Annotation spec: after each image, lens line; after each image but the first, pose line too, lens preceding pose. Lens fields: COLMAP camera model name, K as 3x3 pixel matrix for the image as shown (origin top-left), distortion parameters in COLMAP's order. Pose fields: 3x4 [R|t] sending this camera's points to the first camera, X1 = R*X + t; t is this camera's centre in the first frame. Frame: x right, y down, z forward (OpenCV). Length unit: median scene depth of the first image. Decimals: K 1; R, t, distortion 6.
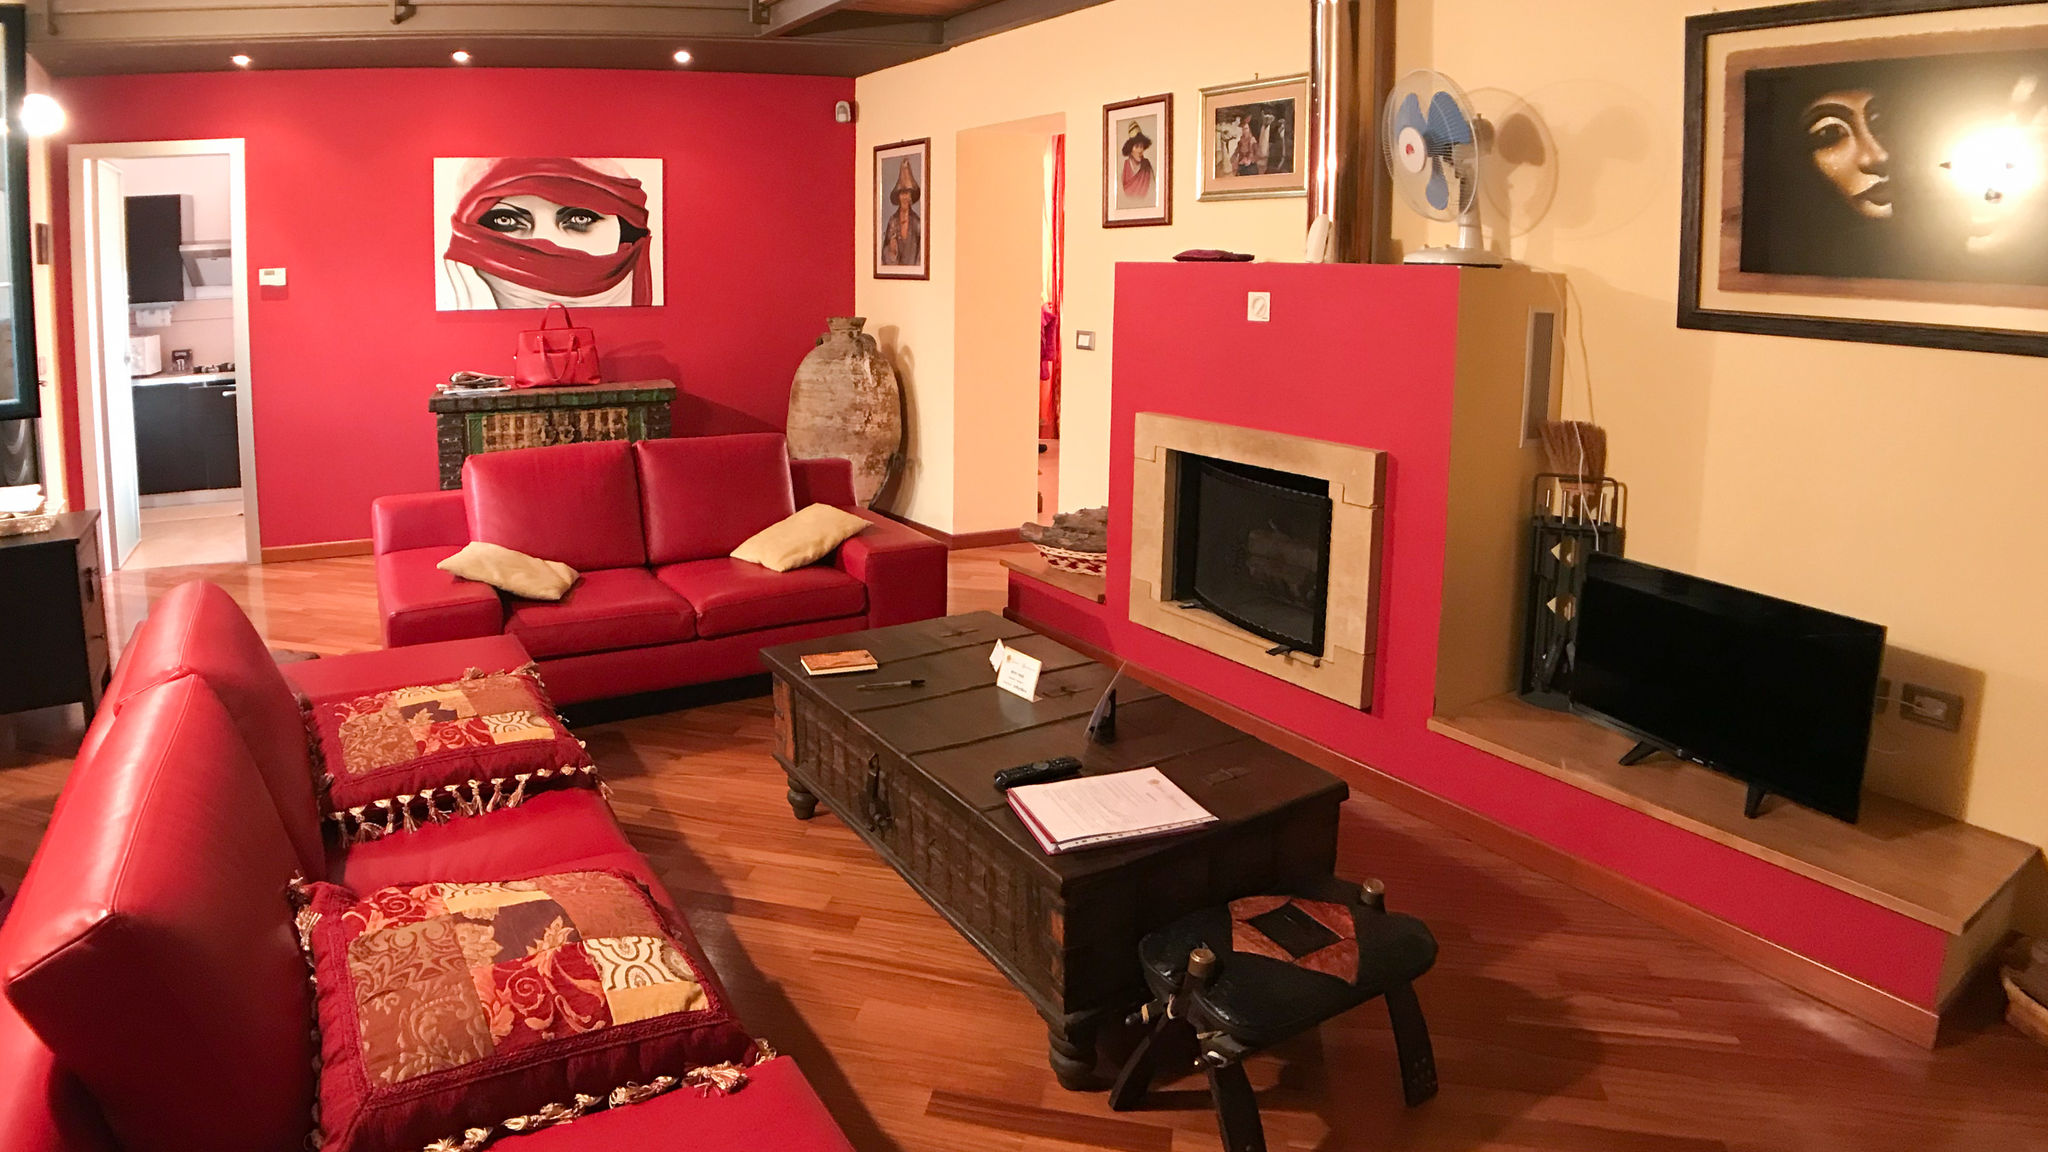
lens RADIAL K [[1250.6, 0, 865.2], [0, 1250.6, 459.9], [0, 0, 1]] dist [-0.130225, 0.025388]
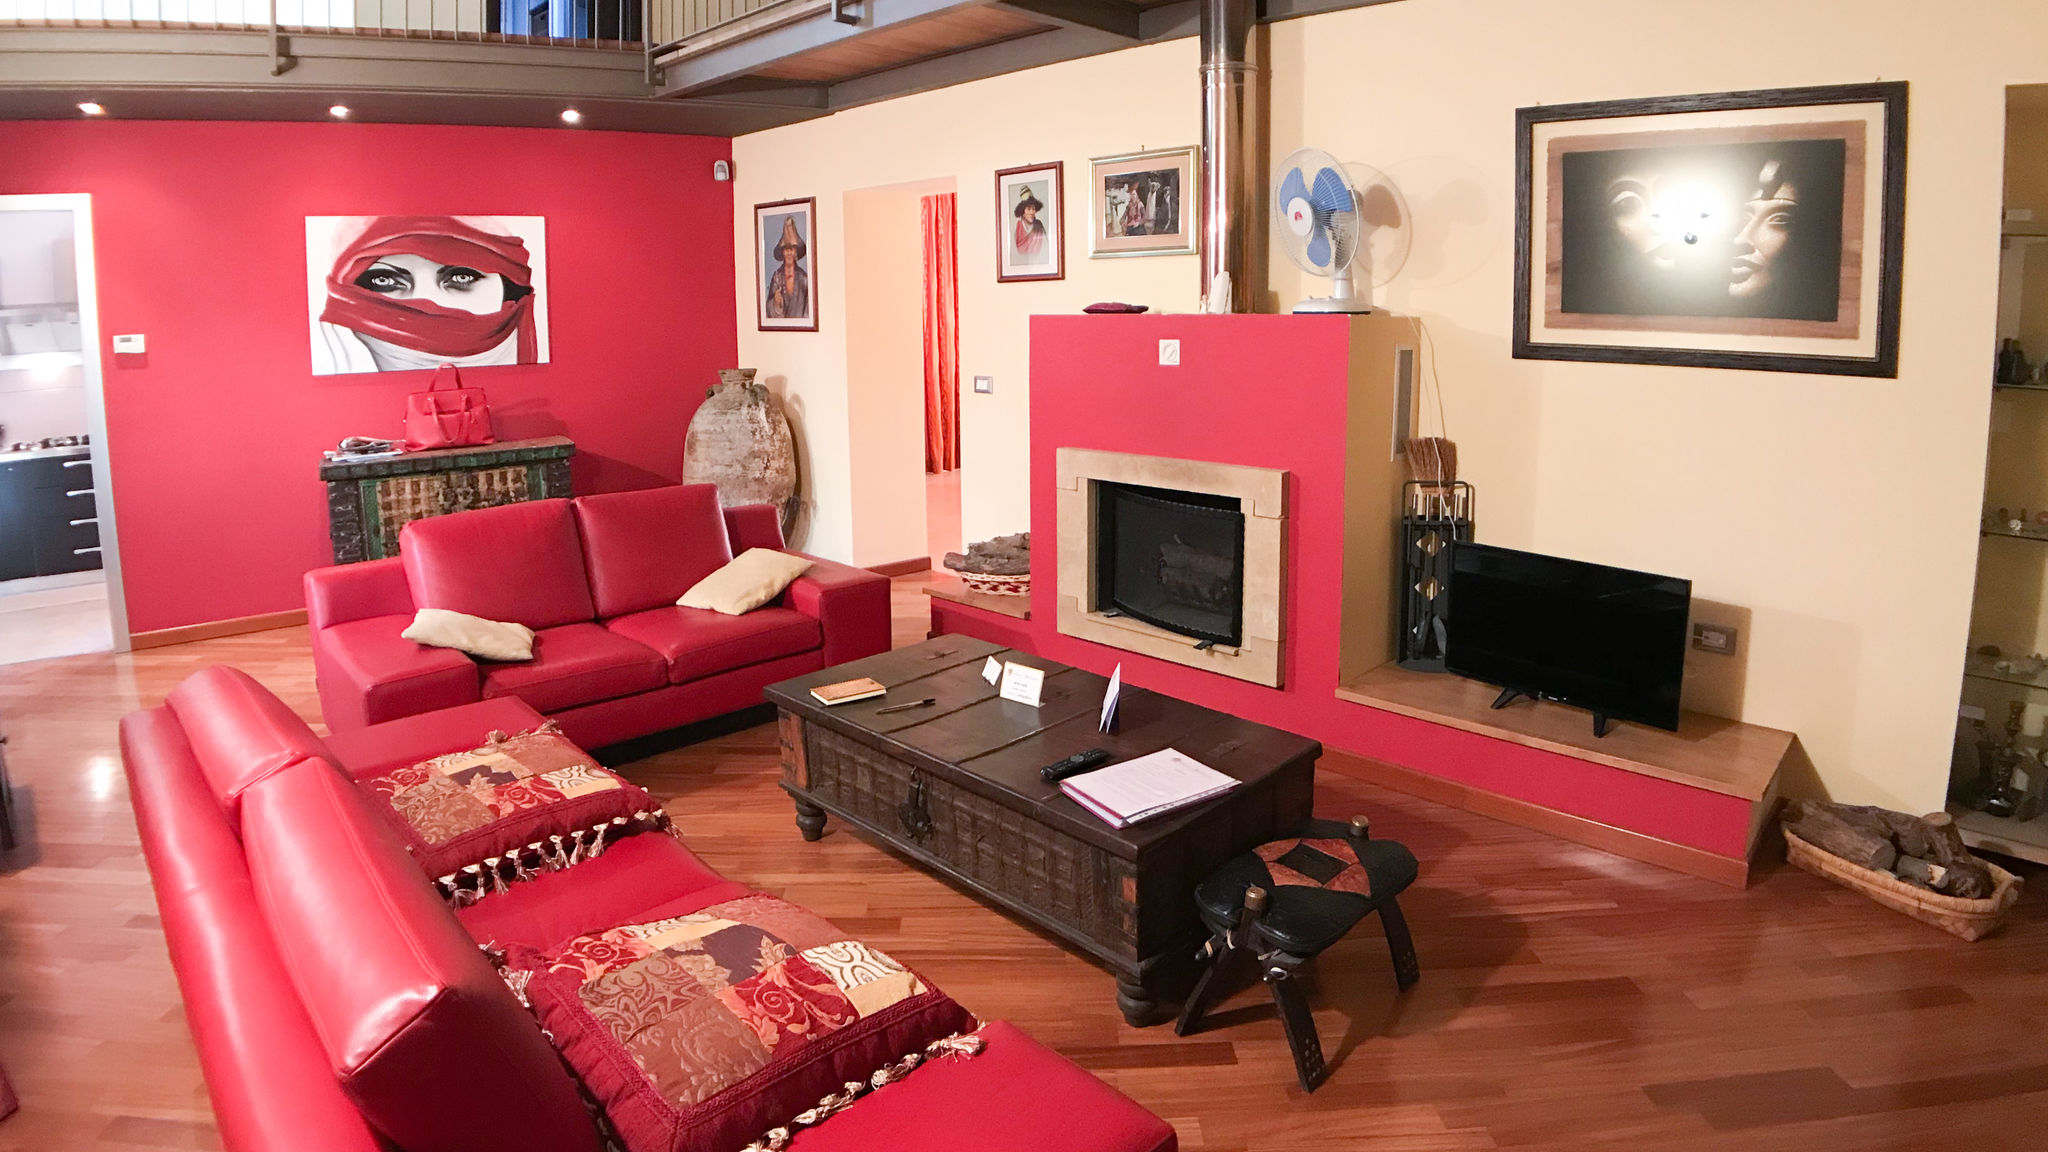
lens RADIAL K [[1203.5, 0, 1025.0], [0, 1203.5, 496.8], [0, 0, 1]] dist [-0.147107, 0.030656]
pose [[0.950935, -0.055737, 0.304329, -0.140997], [0.055951, 0.998401, 0.008022, -0.003420], [-0.304290, 0.009399, 0.952533, -0.025887]]
